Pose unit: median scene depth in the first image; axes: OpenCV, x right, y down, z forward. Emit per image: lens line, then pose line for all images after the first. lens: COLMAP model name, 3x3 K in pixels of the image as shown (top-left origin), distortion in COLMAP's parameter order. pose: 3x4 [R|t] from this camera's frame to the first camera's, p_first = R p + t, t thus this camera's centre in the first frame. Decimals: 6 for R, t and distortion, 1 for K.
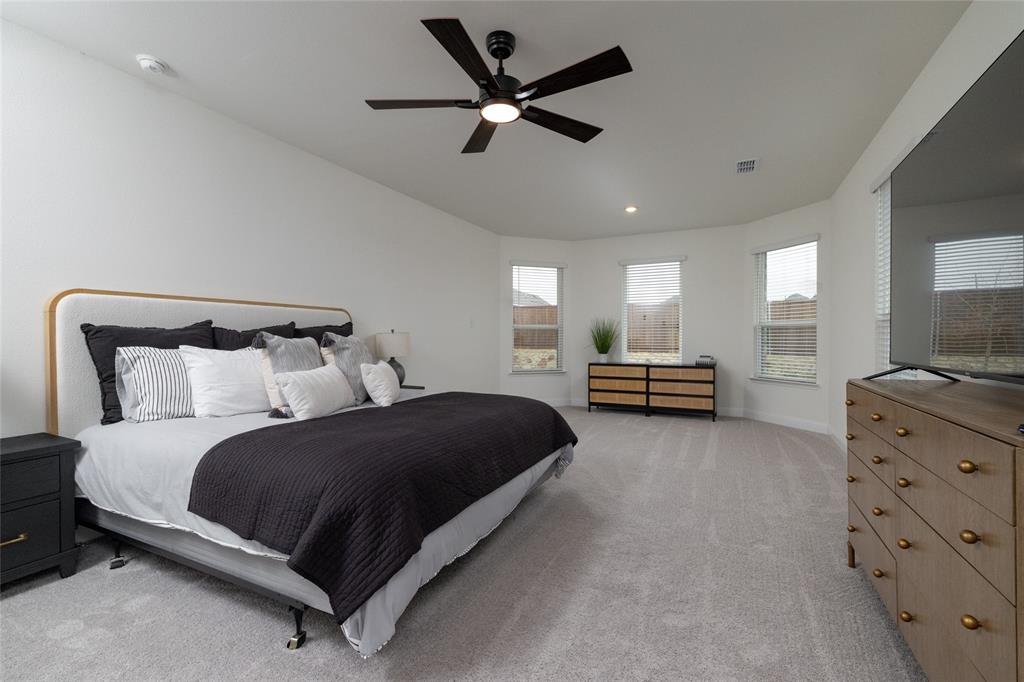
lens RADIAL K [[410.6, 0, 512.0], [0, 410.6, 341.0], [0, 0, 1]] dist [0.000153, -0.000025]
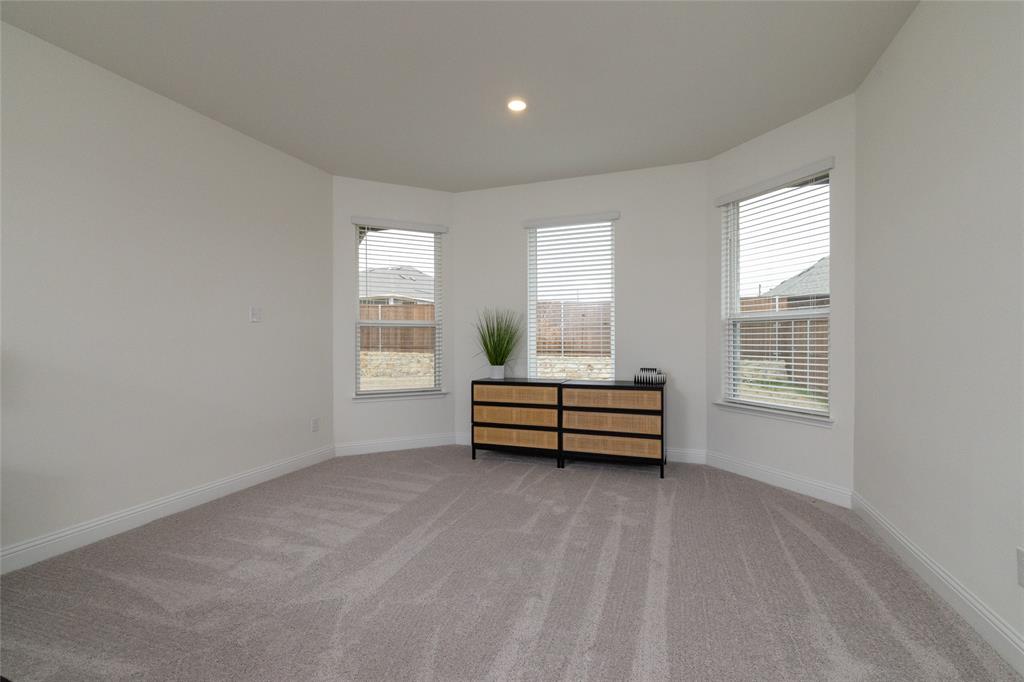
lens RADIAL K [[449.4, 0, 512.0], [0, 449.4, 341.0], [0, 0, 1]] dist [0.000616, 0.000007]
pose [[0.991048, -0.003610, 0.133456, 0.170058], [0.004538, 0.999968, -0.006646, -0.001465], [-0.133428, 0.007192, 0.991032, 0.343516]]
